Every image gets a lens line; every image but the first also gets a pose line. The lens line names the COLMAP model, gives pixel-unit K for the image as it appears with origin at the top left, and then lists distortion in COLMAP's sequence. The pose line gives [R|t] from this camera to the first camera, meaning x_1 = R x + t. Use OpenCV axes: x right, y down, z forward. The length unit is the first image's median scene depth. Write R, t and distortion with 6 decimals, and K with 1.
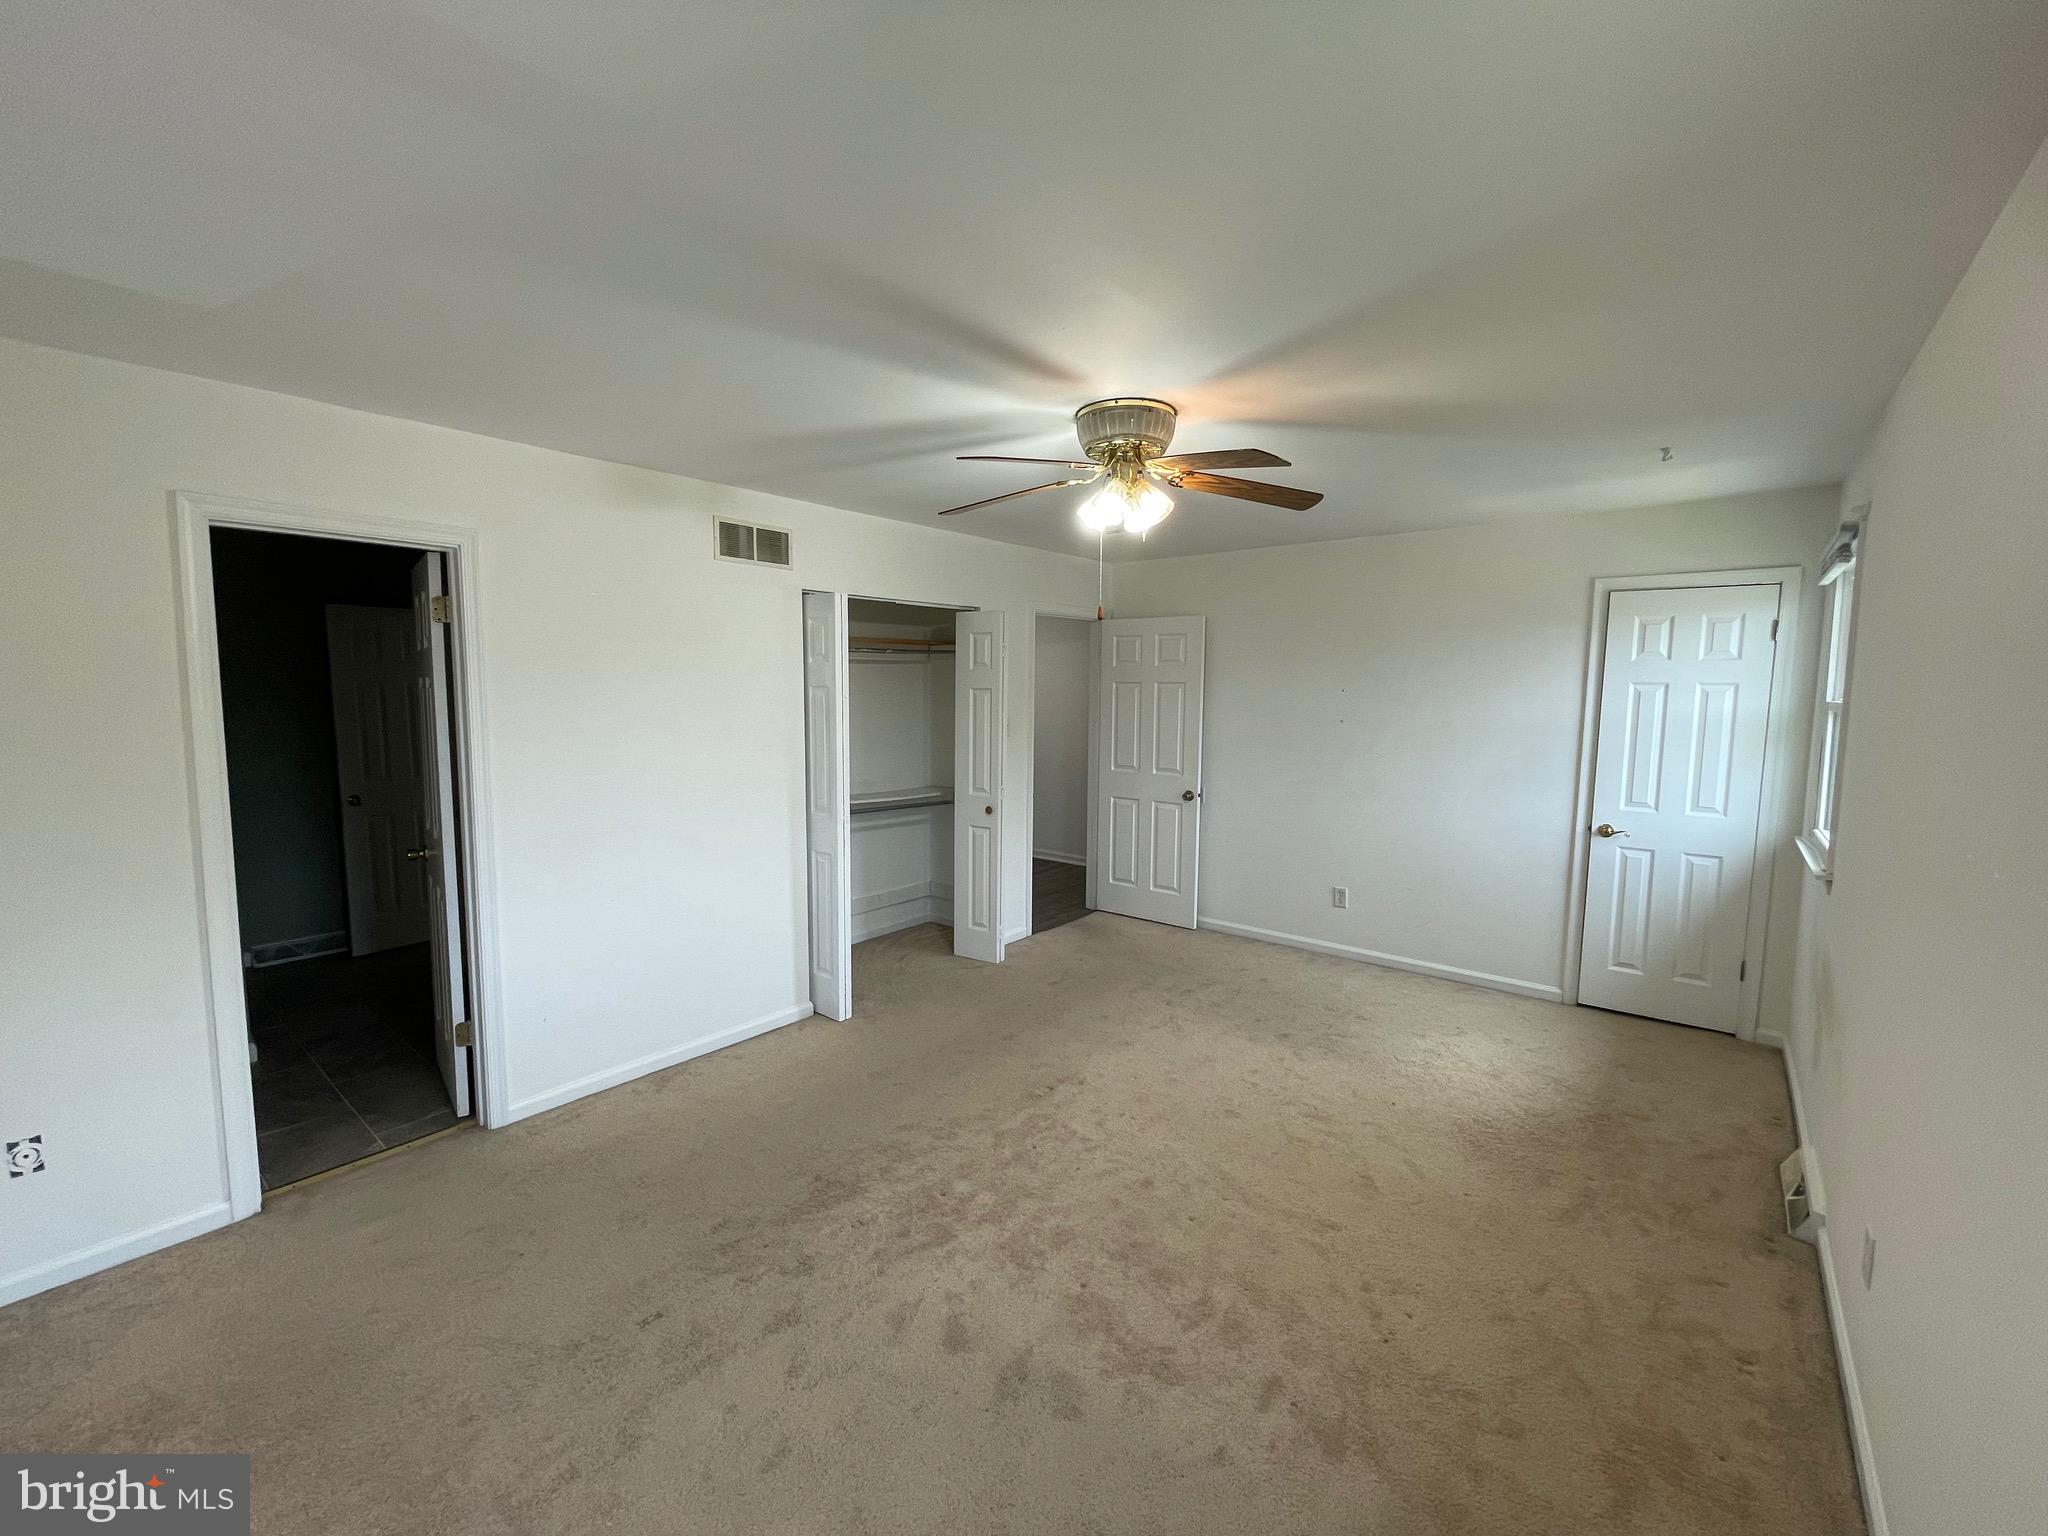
lens RADIAL K [[842.1, 0, 1024.0], [0, 842.1, 768.0], [0, 0, 1]] dist [-0.000271, 0.000217]
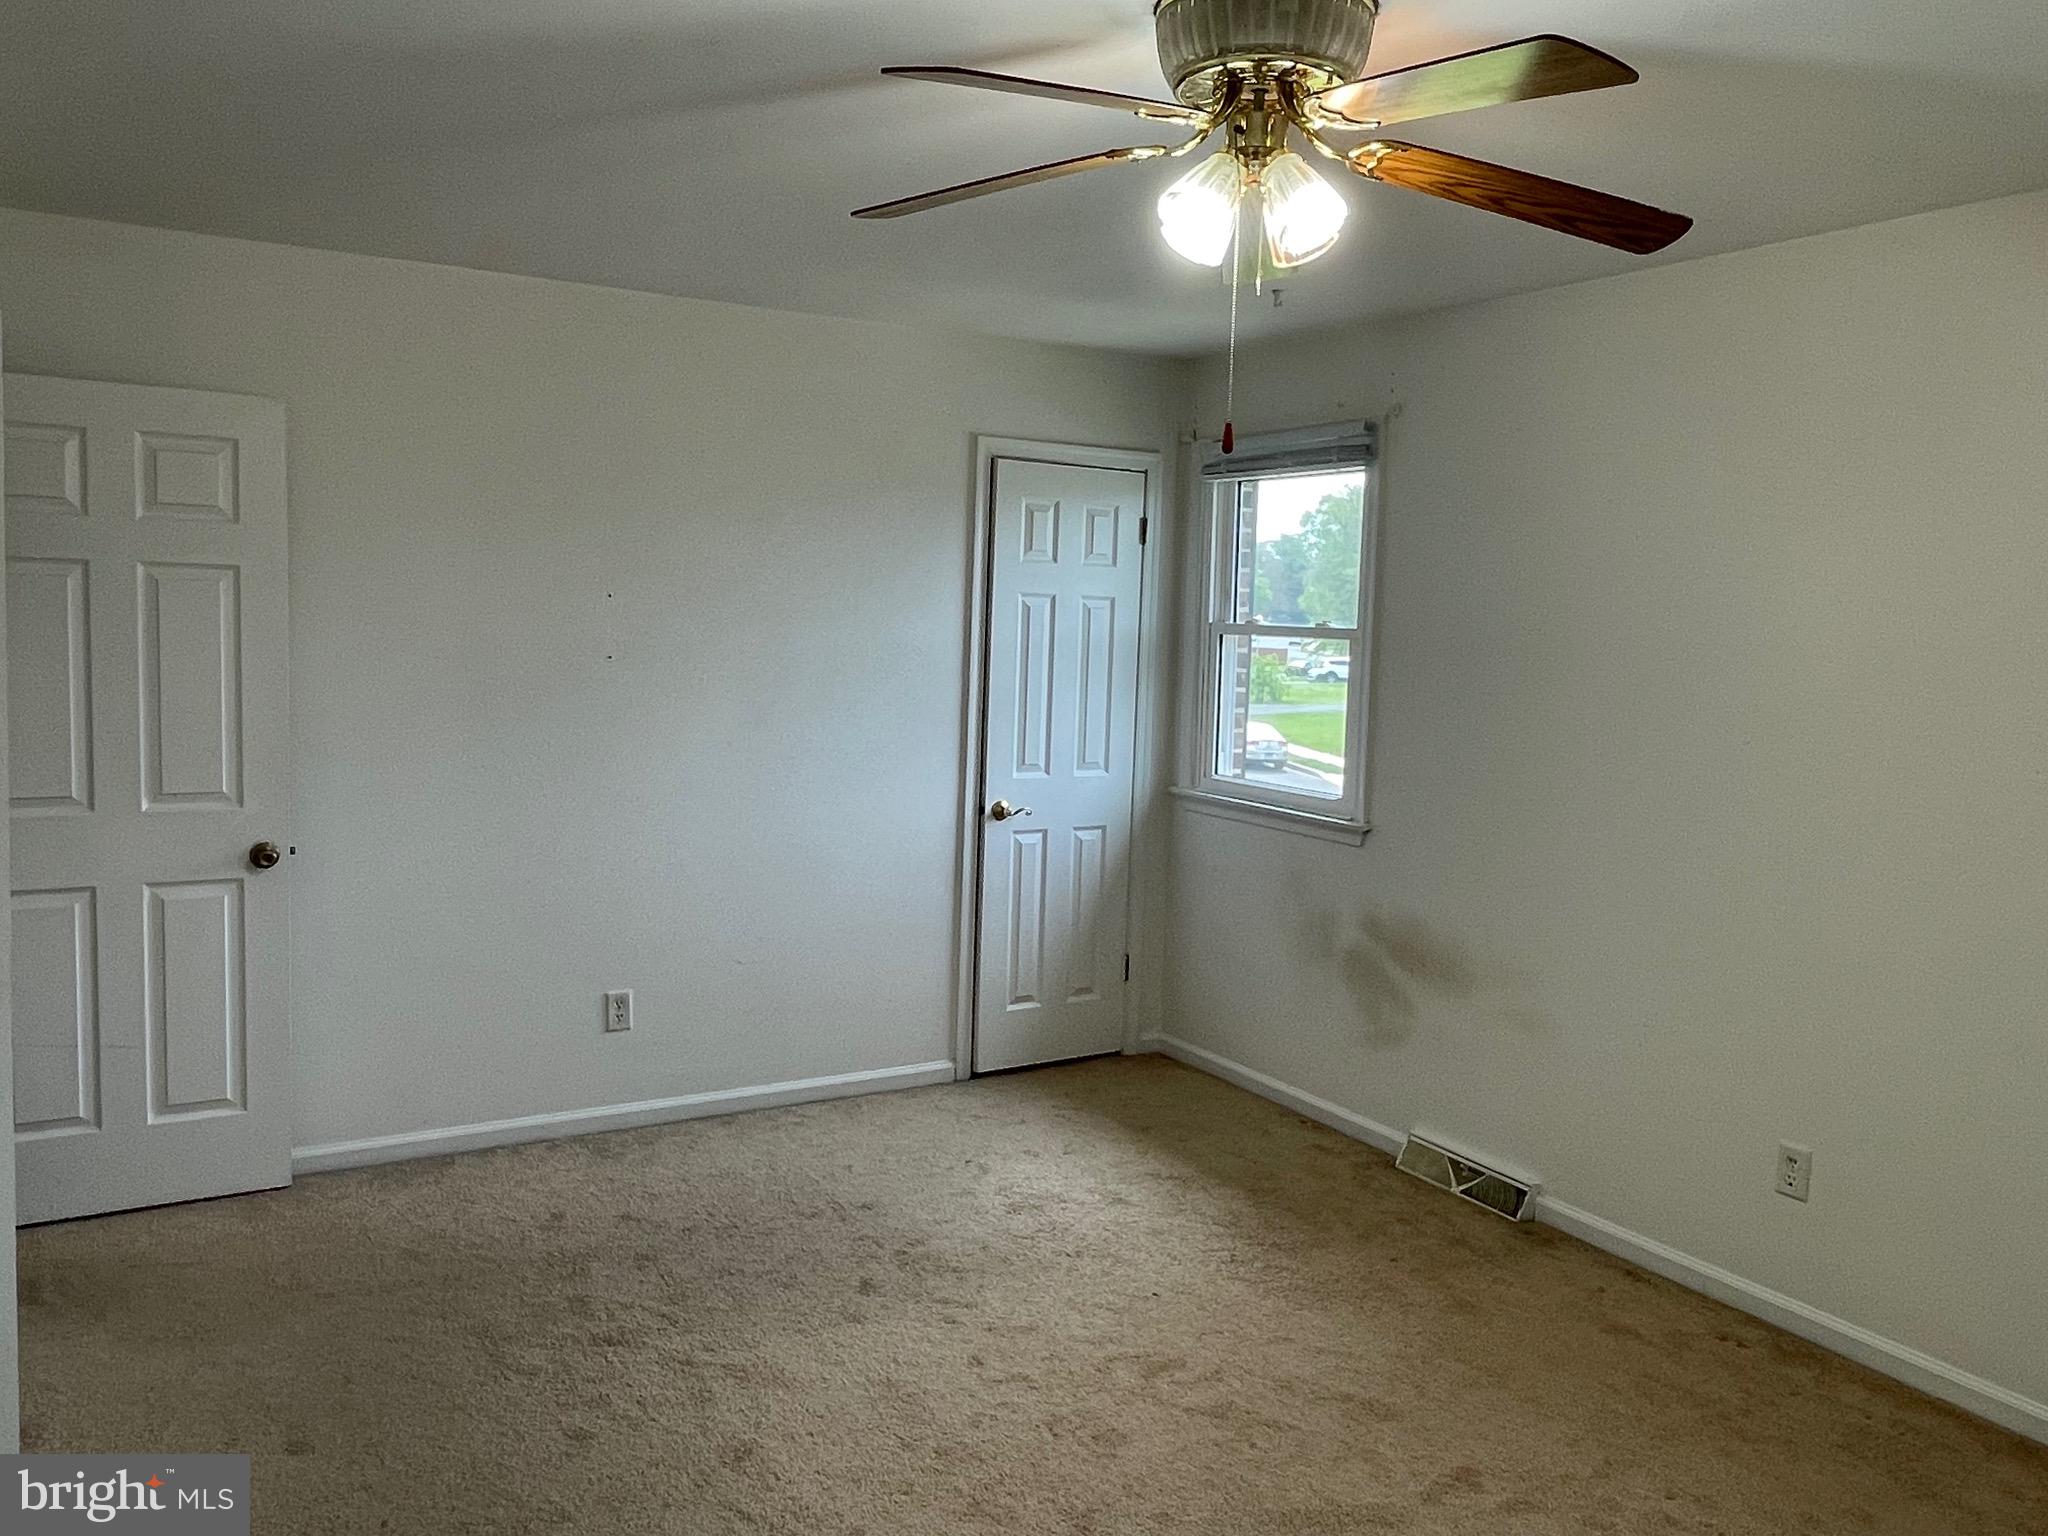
lens RADIAL K [[1579.7, 0, 1024.0], [0, 1579.7, 768.0], [0, 0, 1]] dist [-0.001450, -0.001404]
pose [[0.331317, -0.092210, 0.939003, -0.500229], [0.060368, 0.995246, 0.076433, -0.056852], [-0.941586, 0.031363, 0.335309, 0.558104]]
